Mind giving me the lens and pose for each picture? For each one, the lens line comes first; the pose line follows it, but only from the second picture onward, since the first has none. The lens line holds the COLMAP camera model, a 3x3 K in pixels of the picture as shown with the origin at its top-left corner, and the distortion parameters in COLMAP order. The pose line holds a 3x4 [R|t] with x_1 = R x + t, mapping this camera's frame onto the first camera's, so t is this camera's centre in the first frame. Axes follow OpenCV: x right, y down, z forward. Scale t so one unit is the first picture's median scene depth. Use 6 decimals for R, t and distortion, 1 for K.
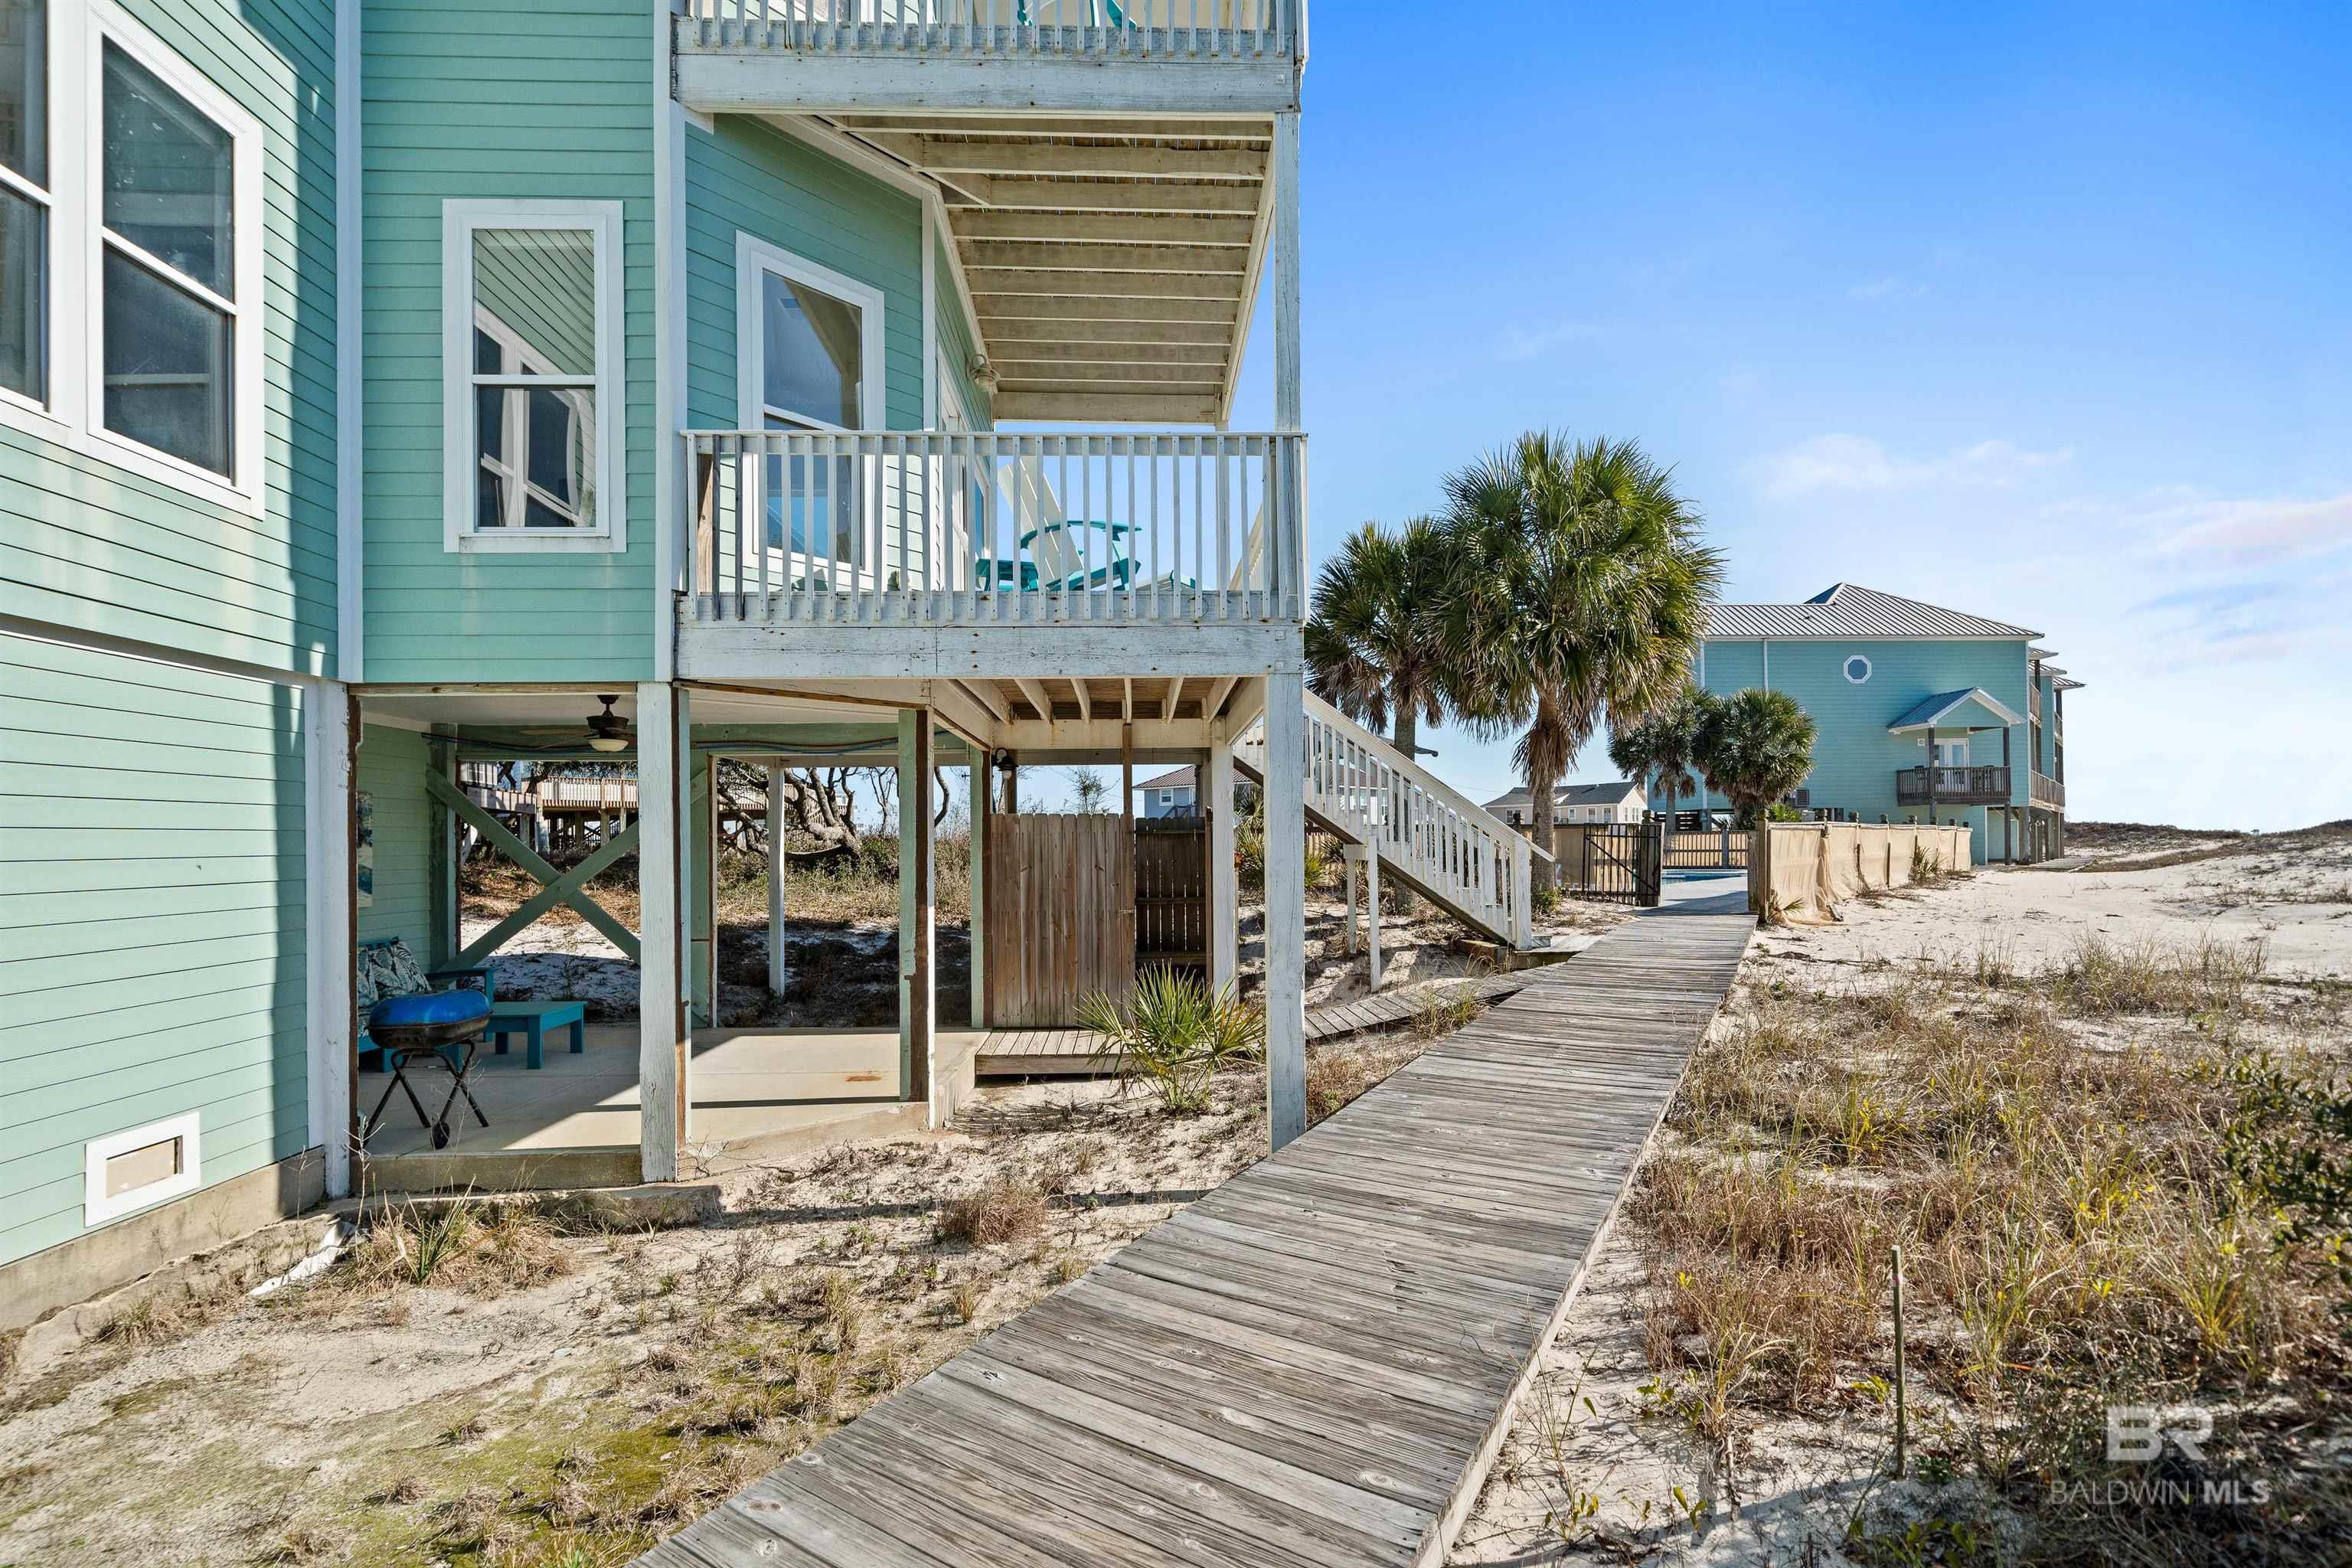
lens RADIAL K [[1080.1, 0, 1178.3], [0, 1080.1, 839.2], [0, 0, 1]] dist [0.014465, 0.000238]
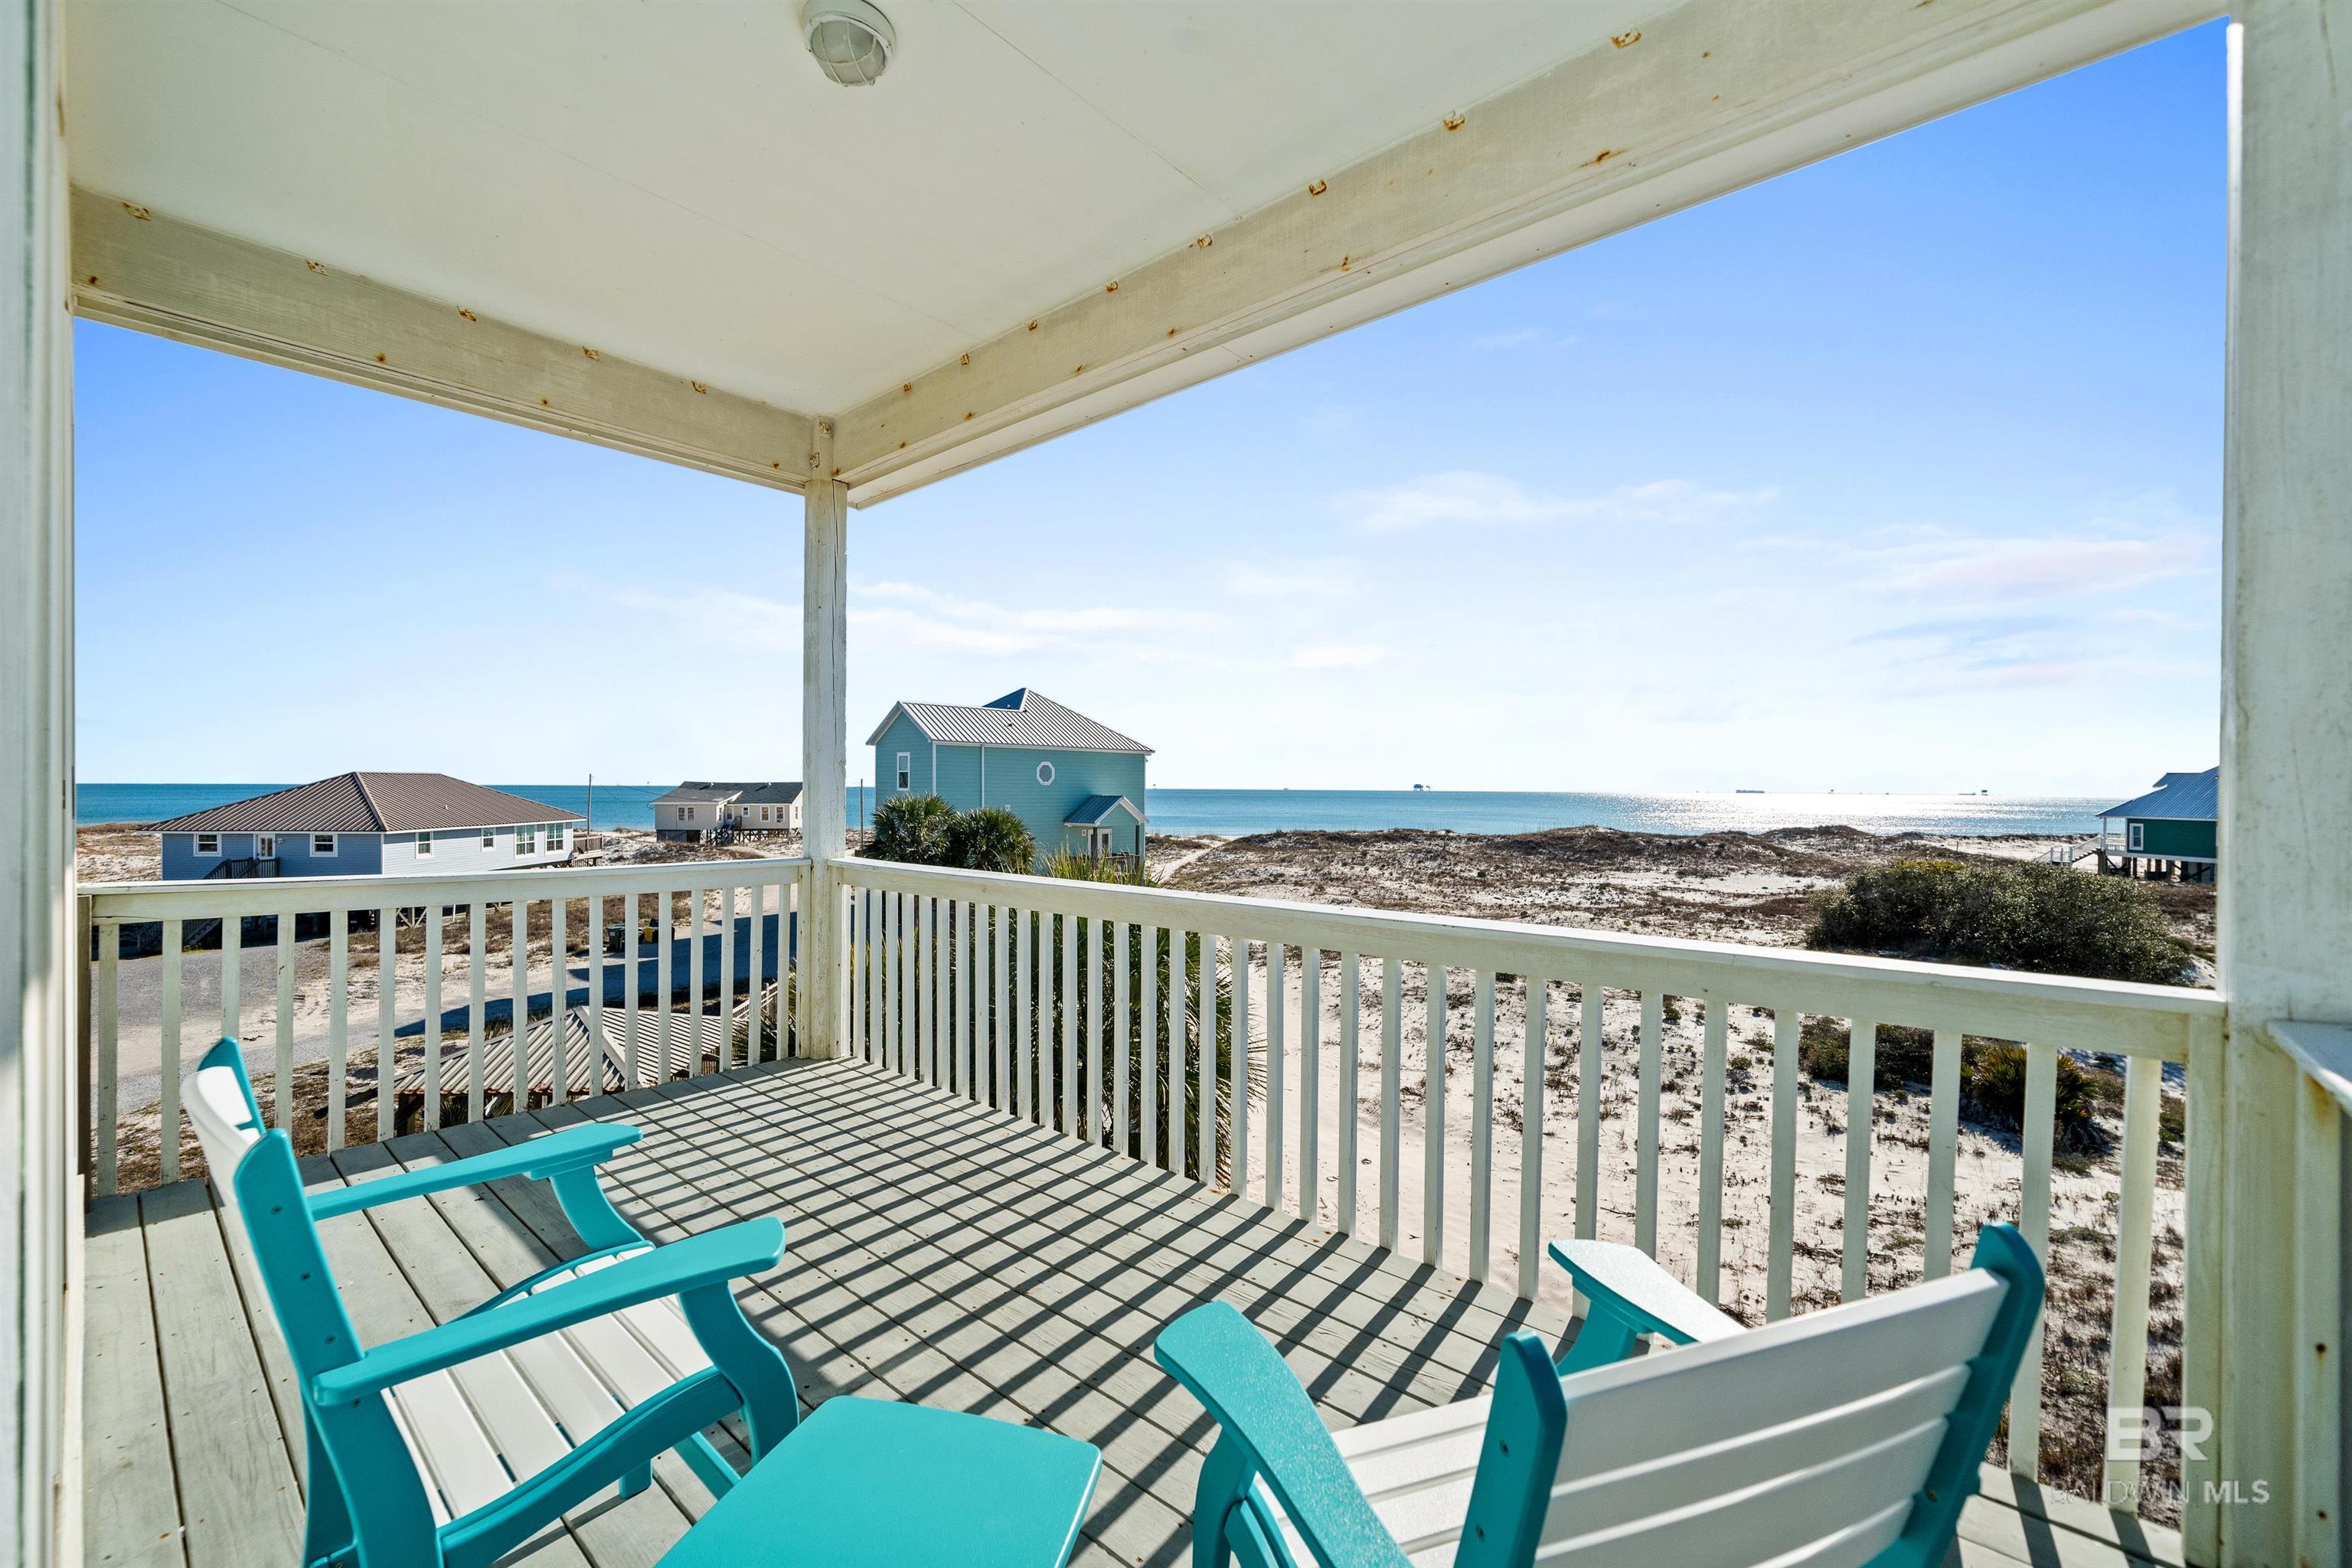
lens RADIAL K [[955.9, 0, 1171.7], [0, 955.9, 786.8], [0, 0, 1]] dist [-0.000654, -0.000102]
pose [[0.691683, 0.015348, 0.722038, -0.045754], [-0.024369, 0.999701, 0.002095, -0.163050], [-0.721790, -0.019044, 0.691850, 0.187080]]
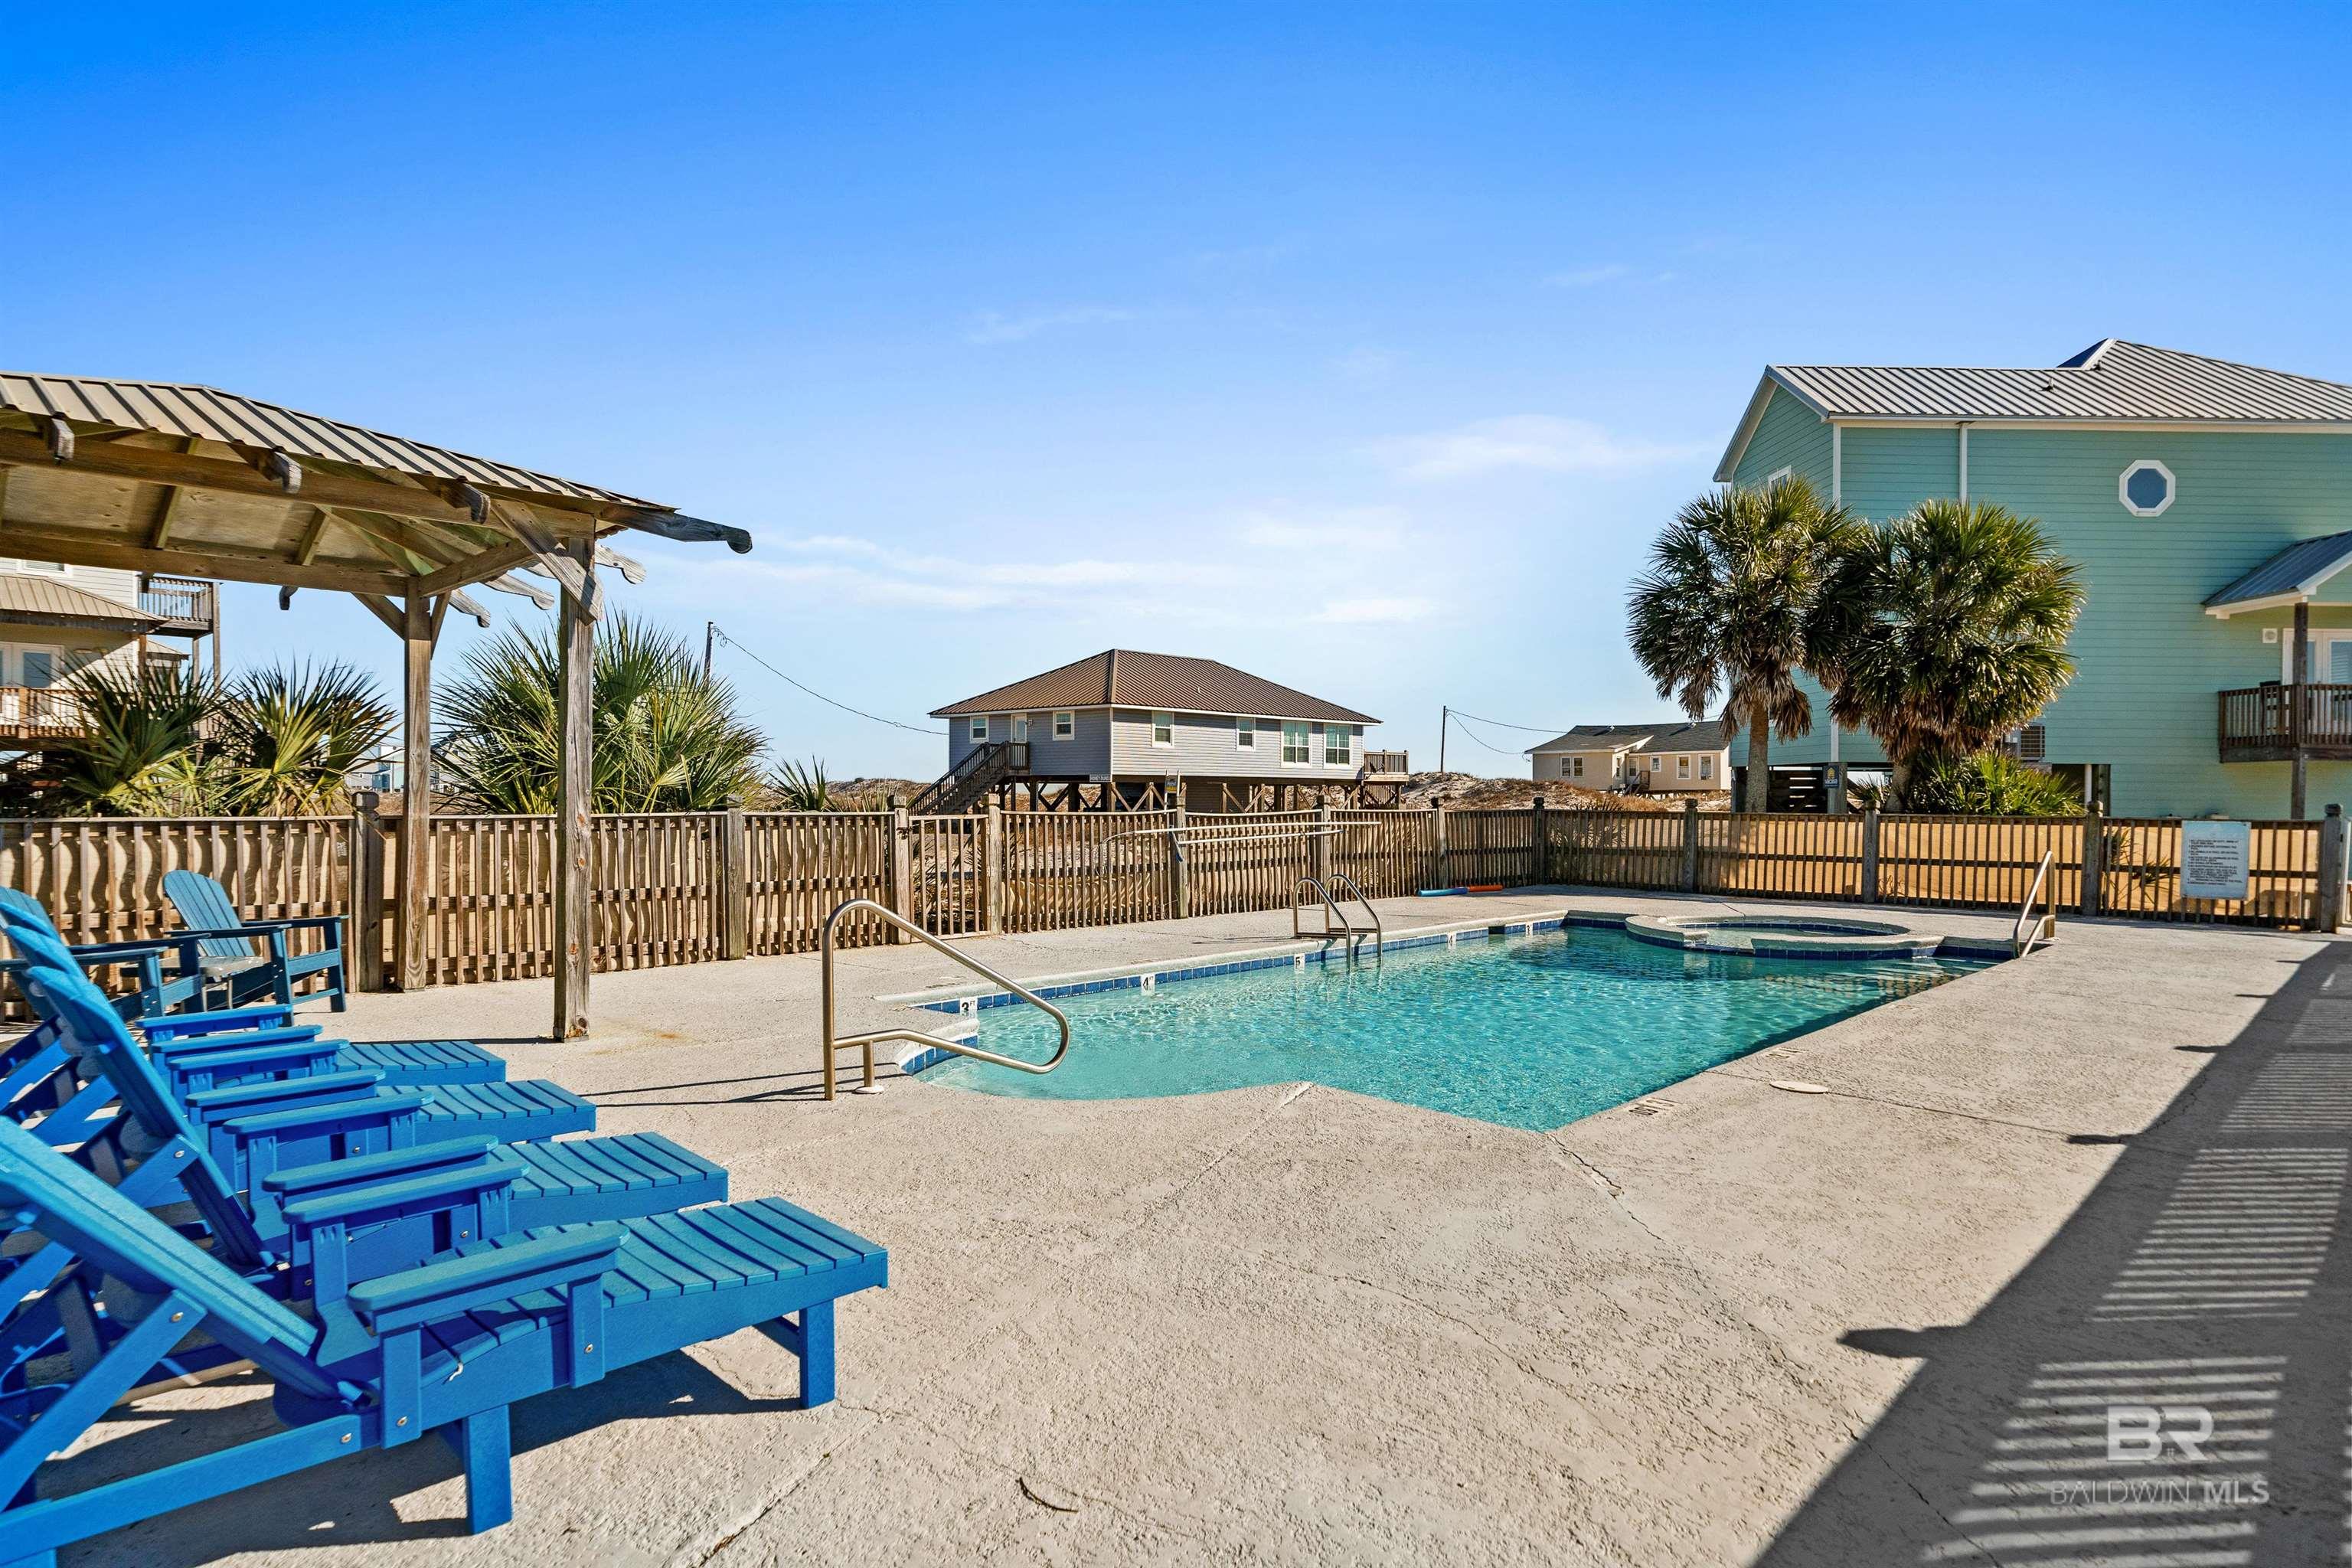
lens RADIAL K [[1303.4, 0, 1185.9], [0, 1303.4, 816.5], [0, 0, 1]] dist [0.005399, 0.001199]
pose [[0.999690, 0.015081, -0.019786, 0.216522], [-0.014629, 0.999633, 0.022798, -0.013332], [0.020123, -0.022502, 0.999544, 0.424894]]
